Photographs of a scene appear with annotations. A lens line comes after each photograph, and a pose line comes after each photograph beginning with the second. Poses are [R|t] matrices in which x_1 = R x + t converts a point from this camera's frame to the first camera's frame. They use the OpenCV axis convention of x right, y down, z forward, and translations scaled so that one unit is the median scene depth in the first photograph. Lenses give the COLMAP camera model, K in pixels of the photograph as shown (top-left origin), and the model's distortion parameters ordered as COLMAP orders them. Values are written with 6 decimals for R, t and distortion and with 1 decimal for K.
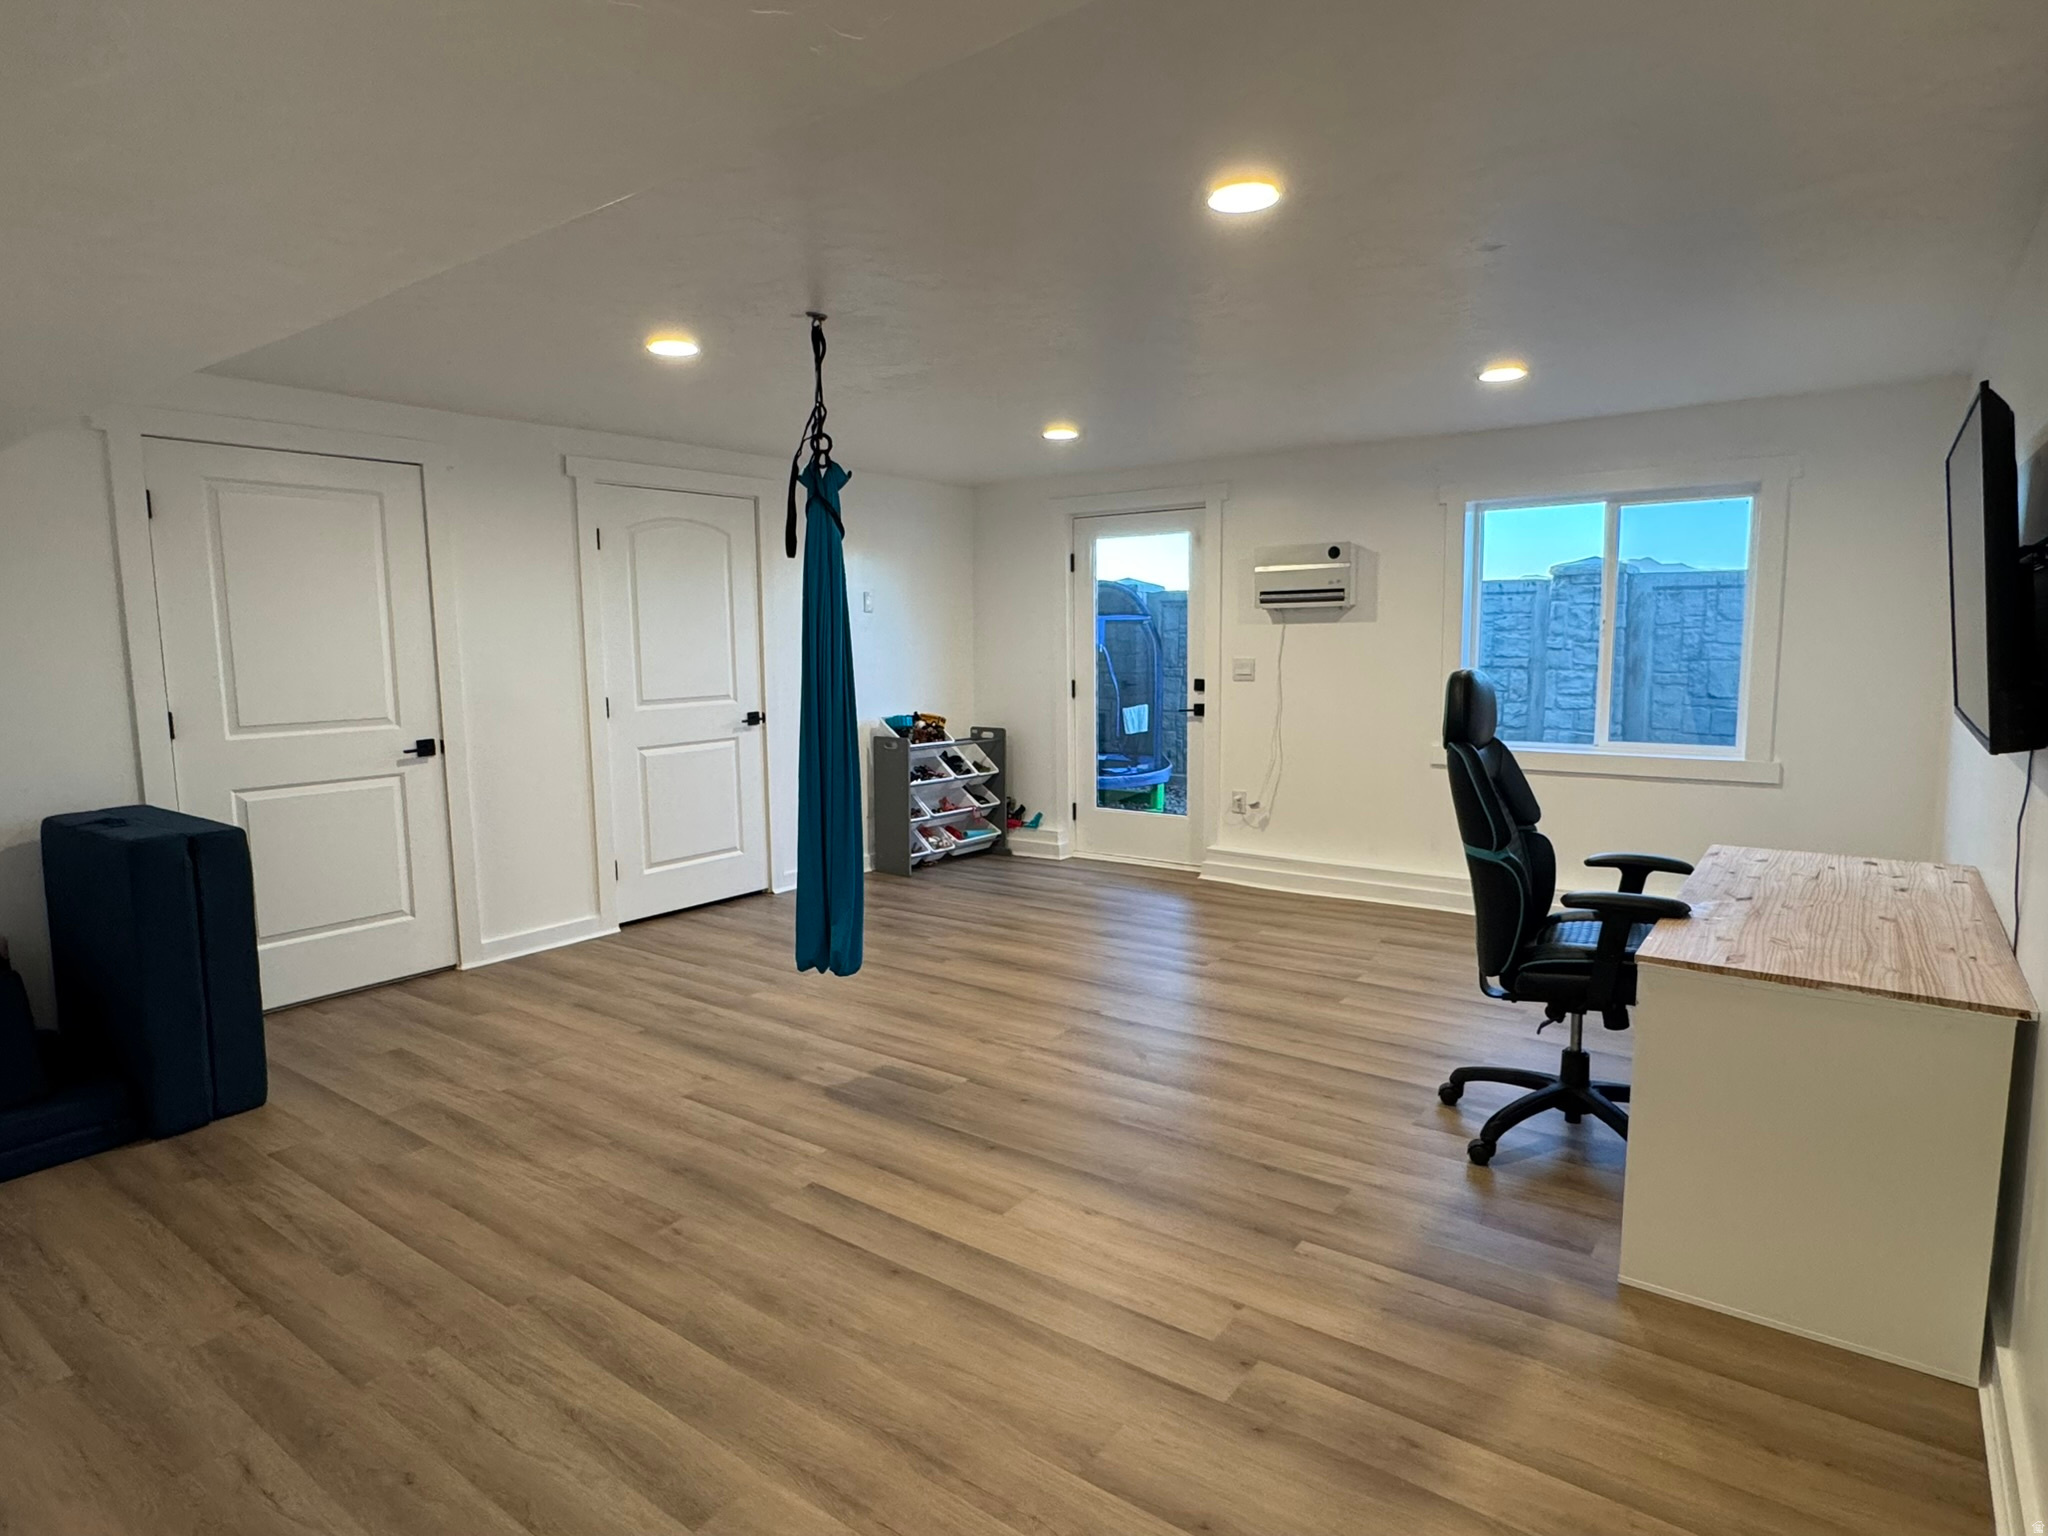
lens RADIAL K [[1140.6, 0, 1024.0], [0, 1140.6, 768.0], [0, 0, 1]] dist [0.001907, 0.000460]
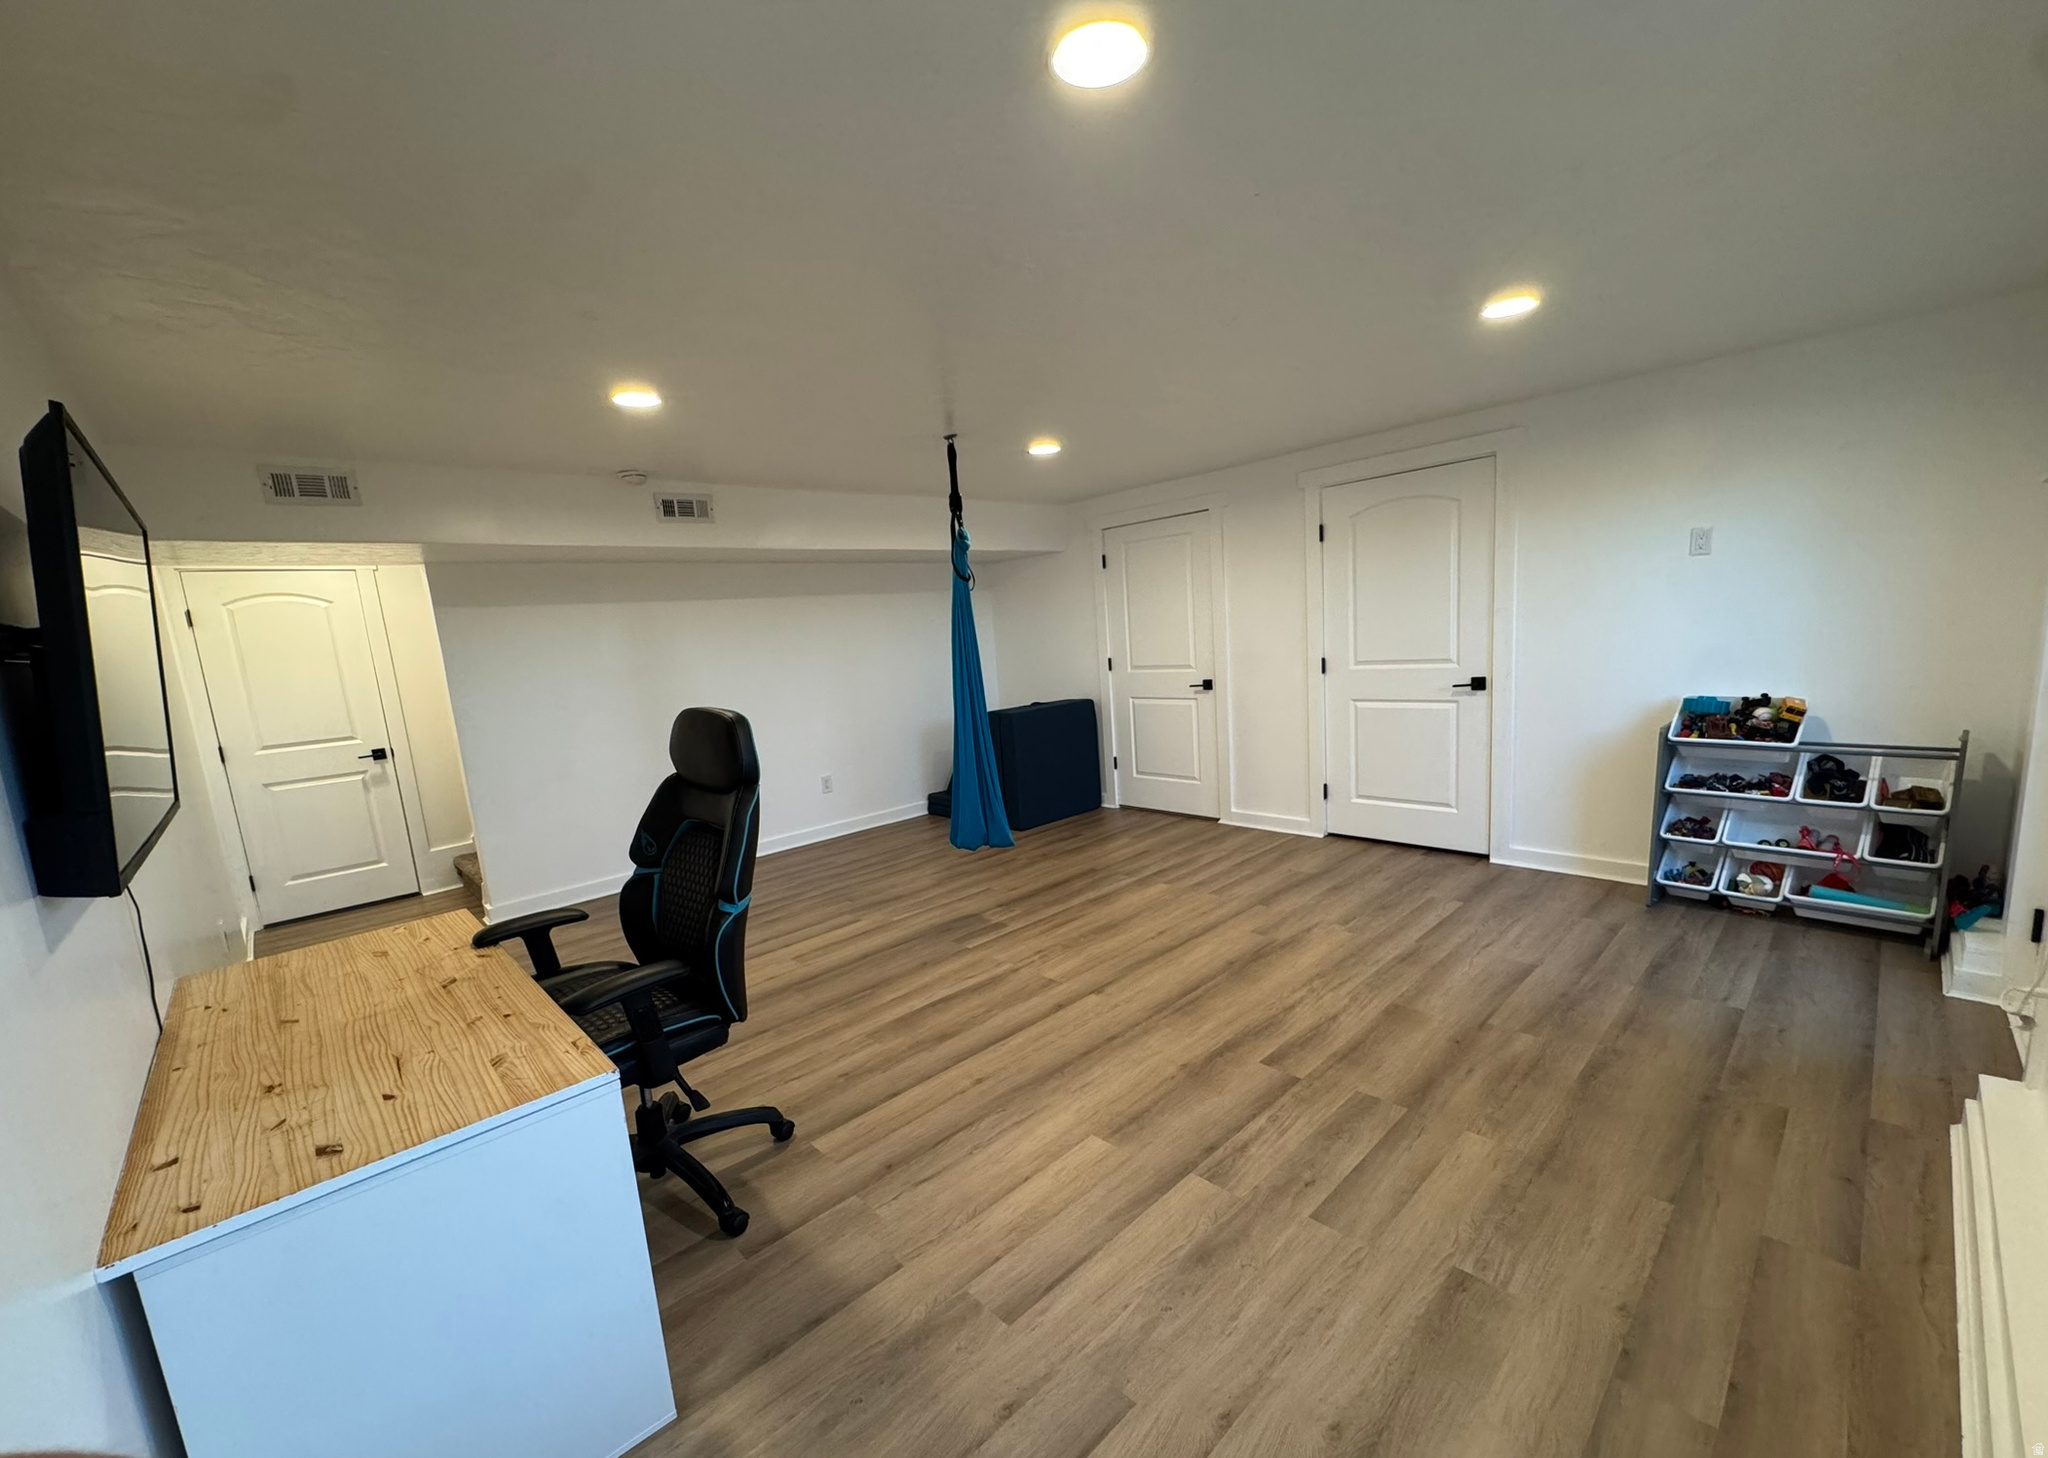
lens RADIAL K [[821.4, 0, 1026.0], [0, 821.4, 767.0], [0, 0, 1]] dist [-0.000150, 0.000034]
pose [[-0.177680, 0.187610, -0.966039, 0.661014], [-0.041537, 0.979355, 0.197836, -0.119589], [0.983211, 0.075277, -0.166219, 0.892996]]
